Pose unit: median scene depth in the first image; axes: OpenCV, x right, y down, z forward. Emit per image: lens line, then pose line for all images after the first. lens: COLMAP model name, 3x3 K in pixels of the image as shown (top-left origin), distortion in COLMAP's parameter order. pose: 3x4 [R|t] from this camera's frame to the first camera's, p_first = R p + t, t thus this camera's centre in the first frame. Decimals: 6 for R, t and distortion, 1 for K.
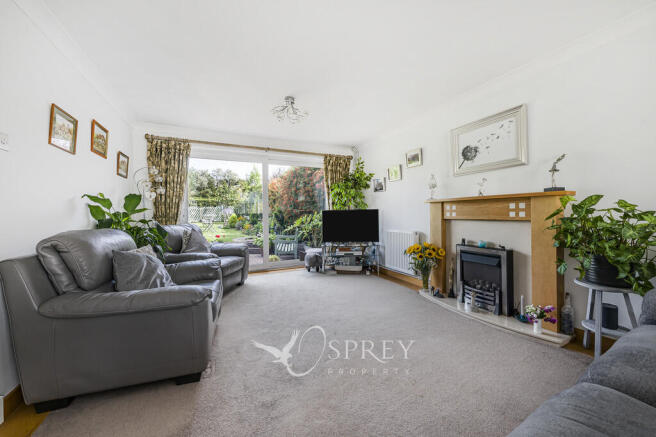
lens RADIAL K [[230.3, 0, 331.5], [0, 230.3, 212.6], [0, 0, 1]] dist [0.000822, 0.000022]
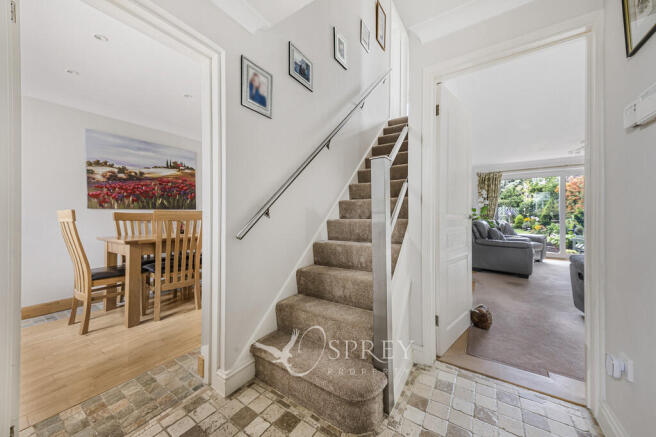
lens RADIAL K [[230.3, 0, 331.5], [0, 230.3, 212.6], [0, 0, 1]] dist [0.000822, 0.000022]
pose [[0.486937, 0.001009, -0.873437, 0.124752], [-0.002987, 0.999995, -0.000510, -0.002097], [0.873432, 0.002857, 0.486937, -0.444036]]
